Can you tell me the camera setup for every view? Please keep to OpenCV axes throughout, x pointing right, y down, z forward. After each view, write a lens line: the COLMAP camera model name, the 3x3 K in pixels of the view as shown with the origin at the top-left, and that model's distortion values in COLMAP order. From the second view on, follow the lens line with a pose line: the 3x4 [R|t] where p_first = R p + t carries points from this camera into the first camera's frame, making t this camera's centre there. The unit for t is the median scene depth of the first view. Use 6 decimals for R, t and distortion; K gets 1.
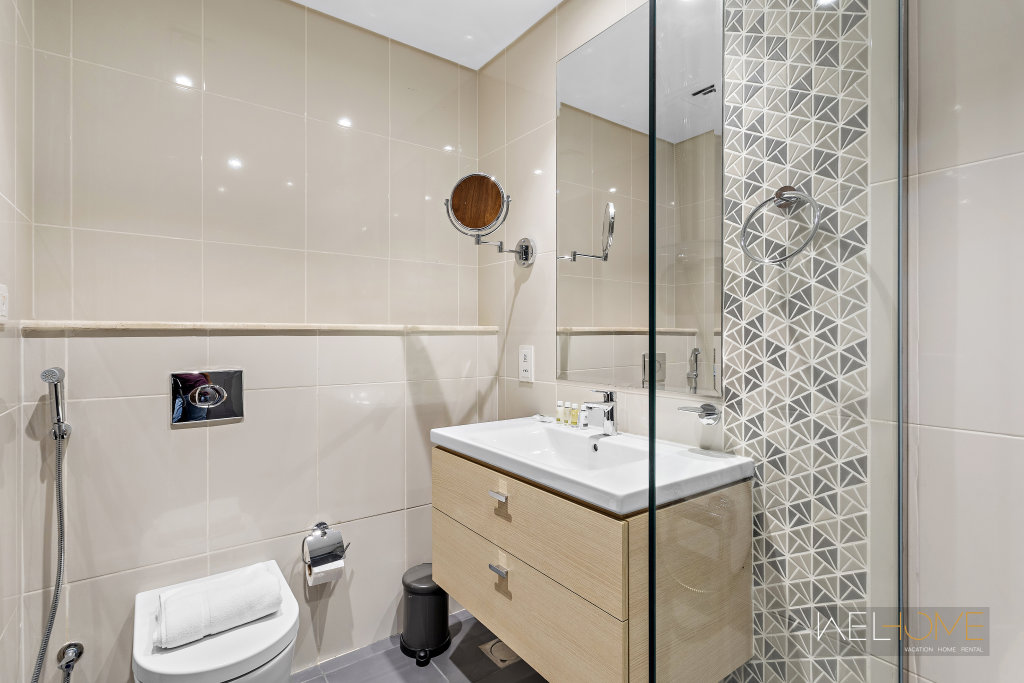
lens RADIAL K [[496.2, 0, 510.7], [0, 496.2, 337.0], [0, 0, 1]] dist [0.002834, 0.001482]
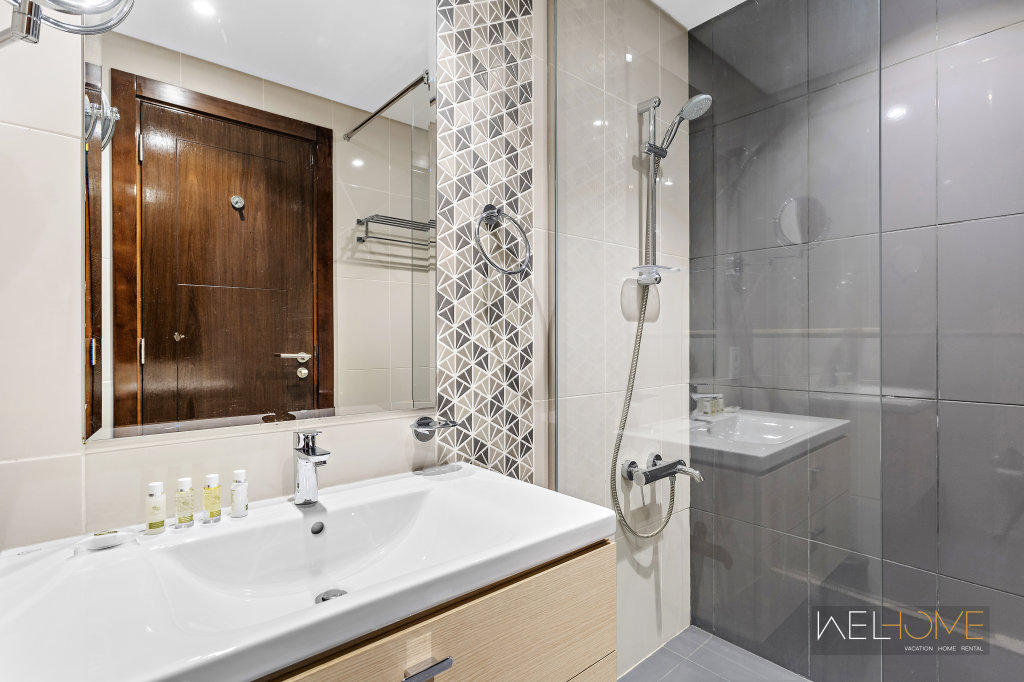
lens RADIAL K [[496.2, 0, 511.0], [0, 496.2, 342.6], [0, 0, 1]] dist [0.002834, 0.001482]
pose [[-0.077348, -0.003549, 0.996998, -0.549141], [0.006020, 0.999974, 0.004027, 0.000547], [-0.996986, 0.006313, -0.077325, 1.027654]]
